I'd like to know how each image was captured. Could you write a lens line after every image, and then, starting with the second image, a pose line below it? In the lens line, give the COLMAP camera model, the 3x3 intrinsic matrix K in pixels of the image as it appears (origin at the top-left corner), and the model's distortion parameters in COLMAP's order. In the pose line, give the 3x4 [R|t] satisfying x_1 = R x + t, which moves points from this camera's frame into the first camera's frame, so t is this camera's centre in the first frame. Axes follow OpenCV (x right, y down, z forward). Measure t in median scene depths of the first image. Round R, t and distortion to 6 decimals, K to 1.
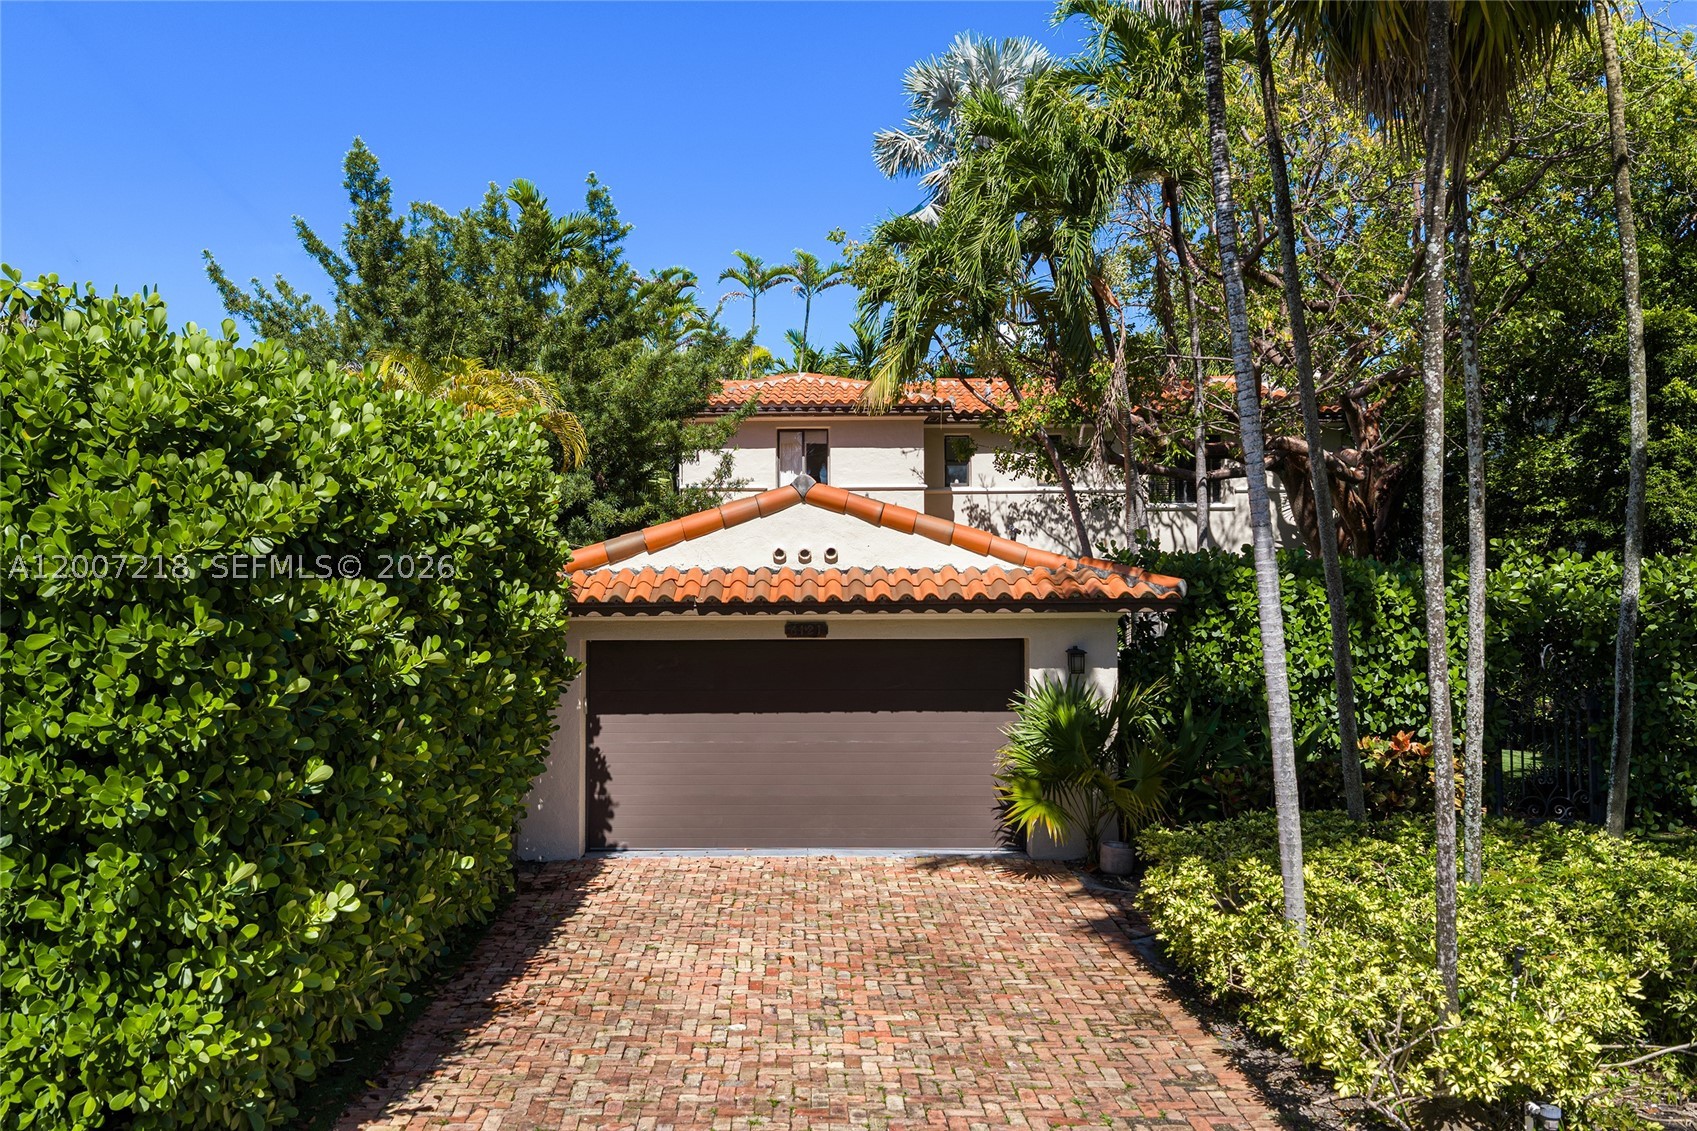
lens RADIAL K [[1370.5, 0, 799.8], [0, 1370.5, 519.3], [0, 0, 1]] dist [0.011375, -0.010448]
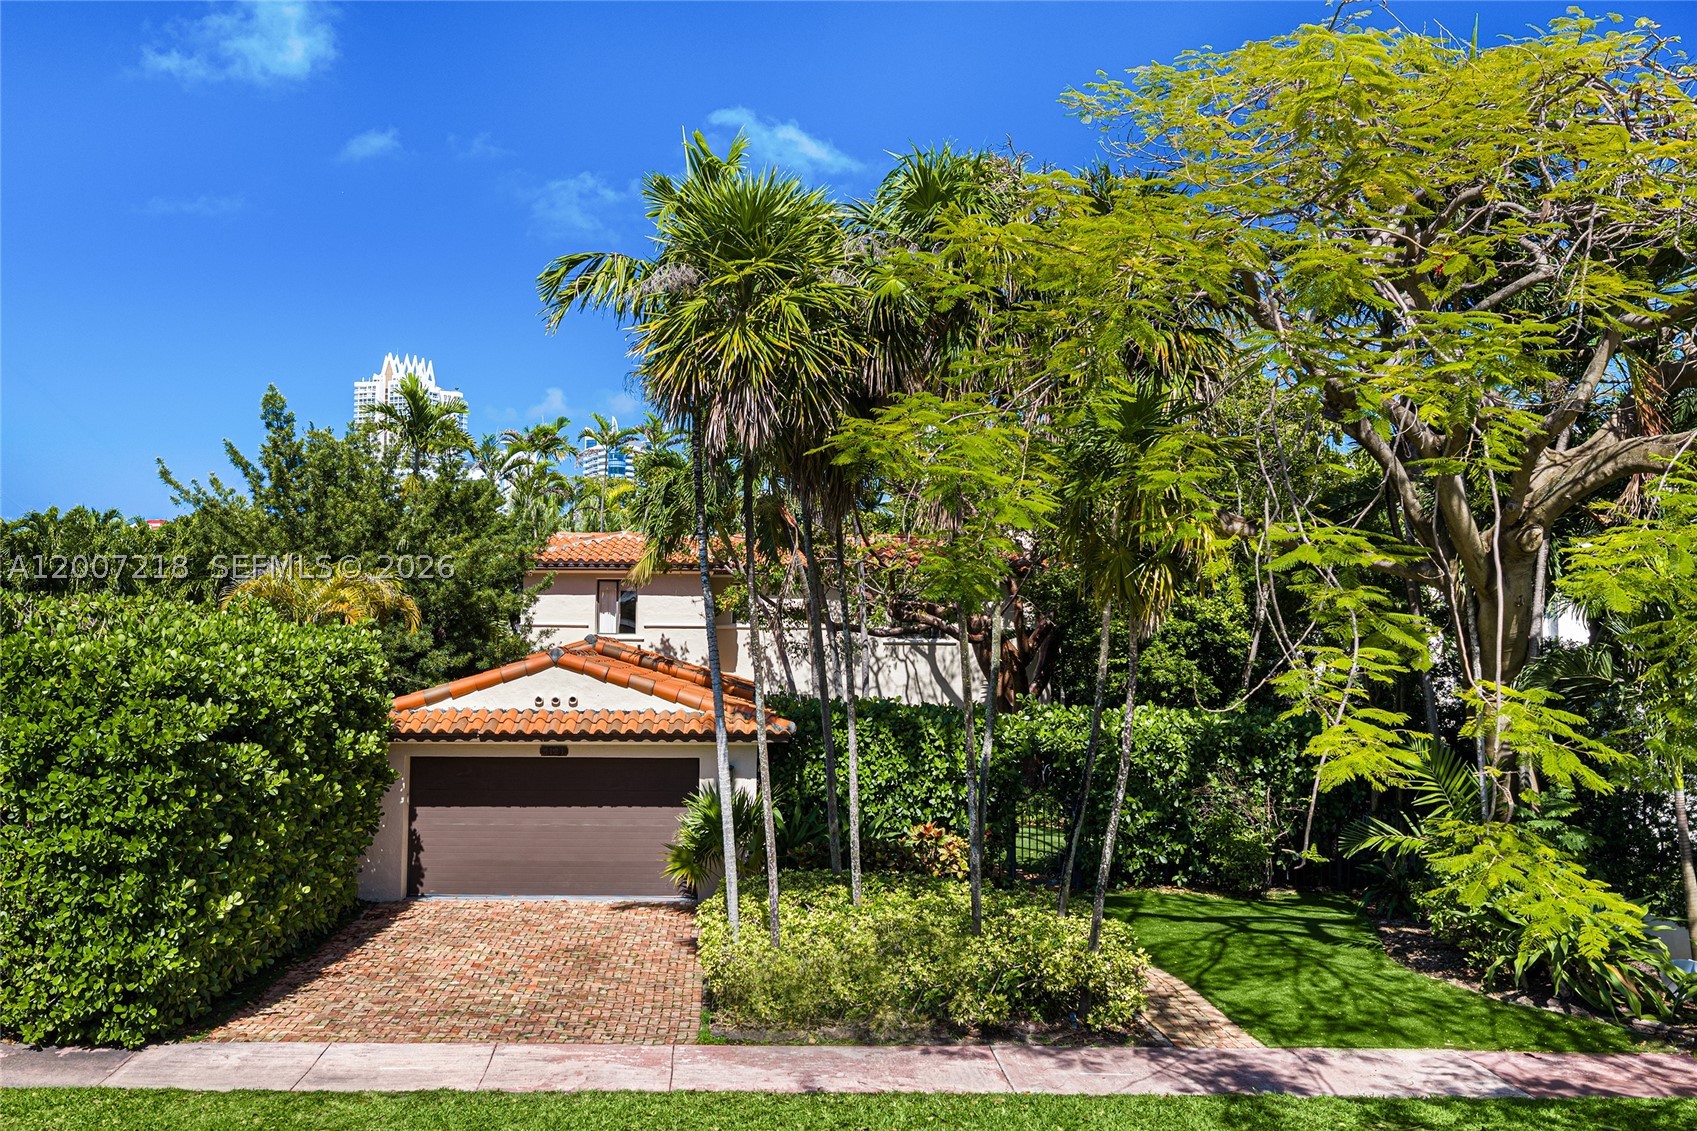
lens RADIAL K [[1350.5, 0, 740.3], [0, 1350.5, 557.4], [0, 0, 1]] dist [0.011868, -0.001292]
pose [[0.999831, 0.012516, 0.013451, 0.313359], [-0.012077, 0.999408, -0.032219, -0.147006], [-0.013846, 0.032051, 0.999390, -0.850080]]
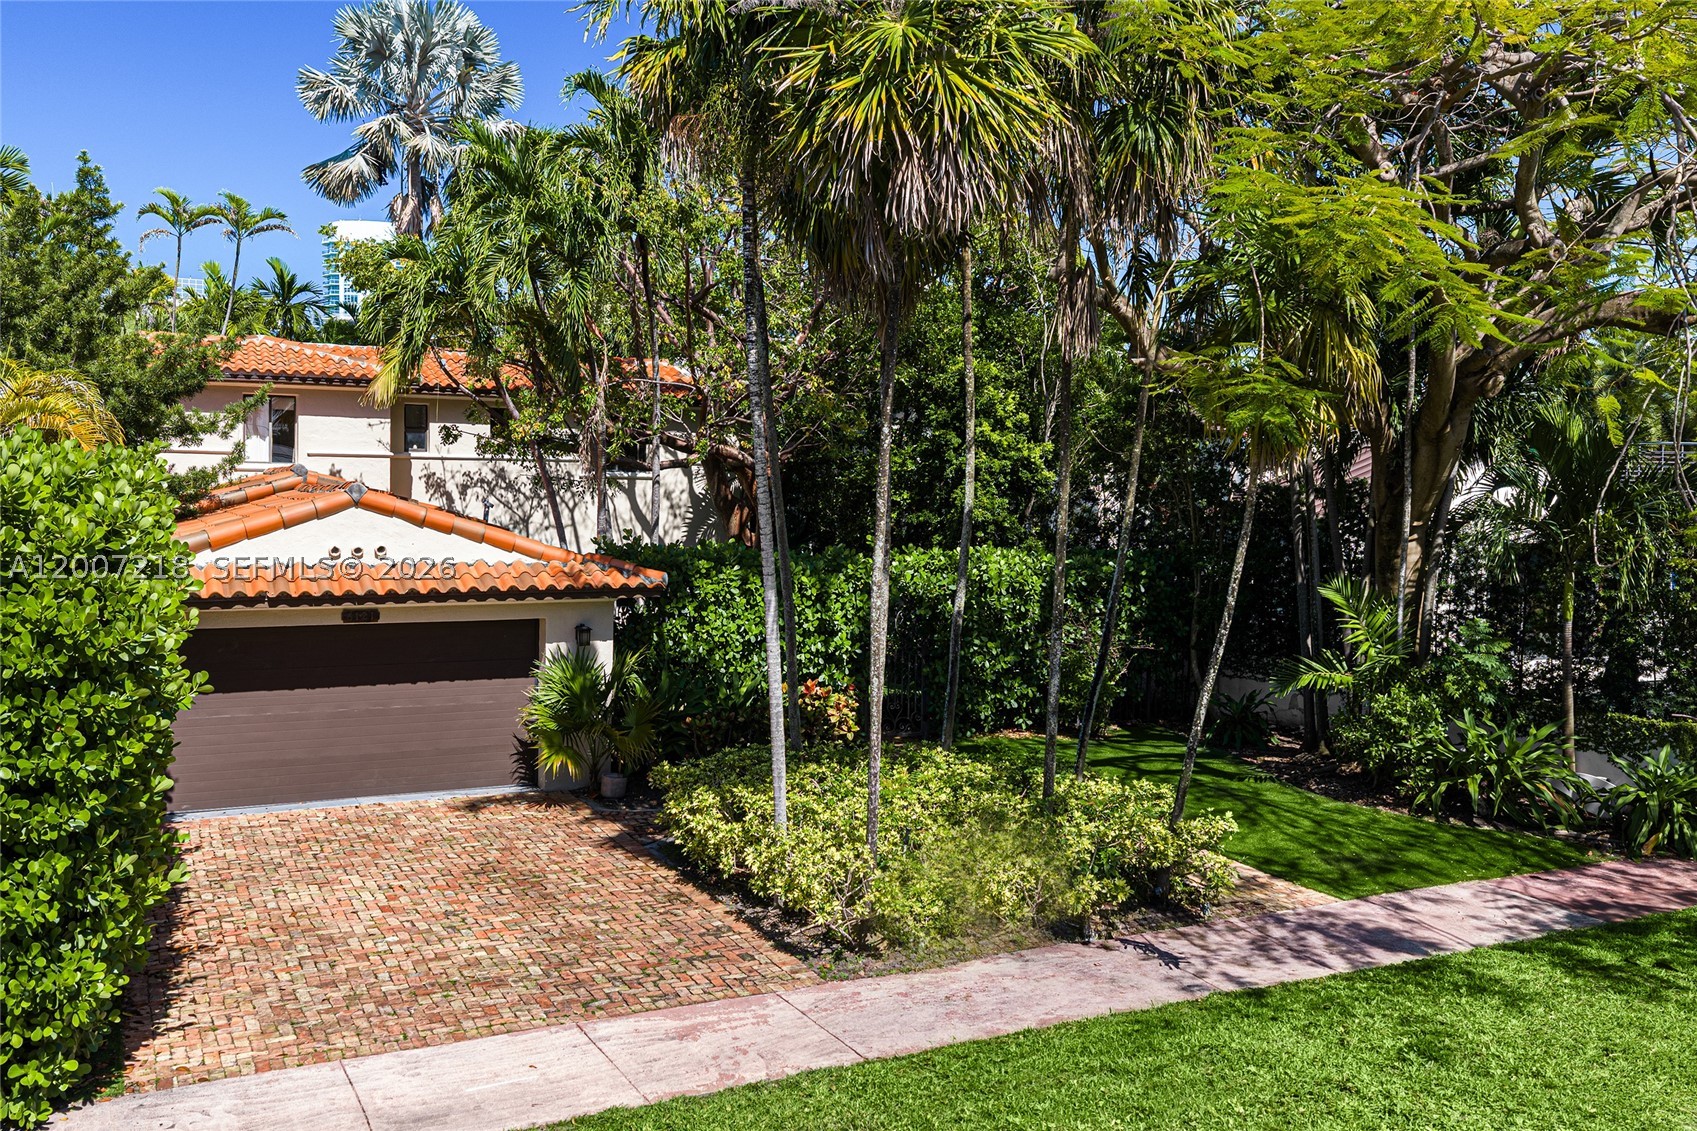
lens RADIAL K [[1370.5, 0, 799.8], [0, 1370.5, 519.3], [0, 0, 1]] dist [0.011375, -0.010448]
pose [[0.898886, 0.005979, 0.438141, -0.288228], [-0.033483, 0.997921, 0.055075, -0.133627], [-0.436900, -0.064177, 0.897218, -0.371314]]
